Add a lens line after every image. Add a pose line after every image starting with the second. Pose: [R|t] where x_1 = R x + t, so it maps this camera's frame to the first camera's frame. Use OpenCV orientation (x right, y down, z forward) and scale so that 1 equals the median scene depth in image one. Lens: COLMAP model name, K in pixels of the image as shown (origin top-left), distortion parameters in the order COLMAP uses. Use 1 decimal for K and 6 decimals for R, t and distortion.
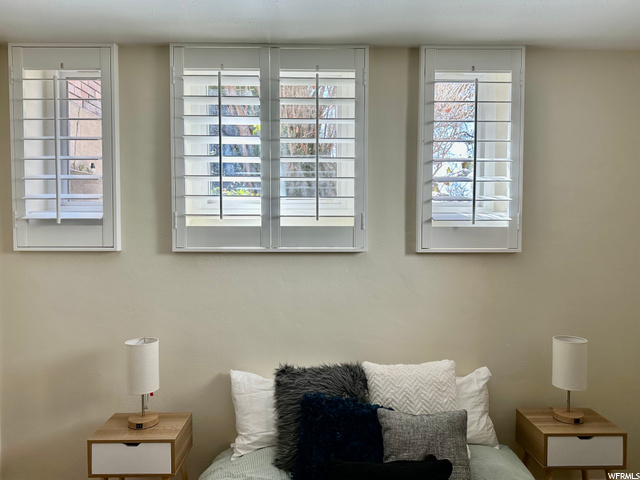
lens RADIAL K [[451.7, 0, 319.8], [0, 451.7, 241.5], [0, 0, 1]] dist [0.047790, -0.063002]
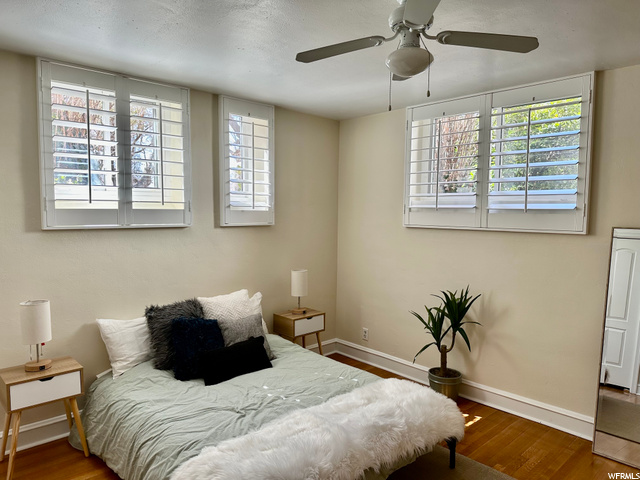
lens RADIAL K [[451.7, 0, 323.2], [0, 451.7, 246.3], [0, 0, 1]] dist [0.047790, -0.063002]
pose [[0.726777, -0.050504, 0.685014, -0.627914], [0.017845, 0.998345, 0.054673, 0.013828], [-0.686642, -0.027511, 0.726475, -0.406367]]
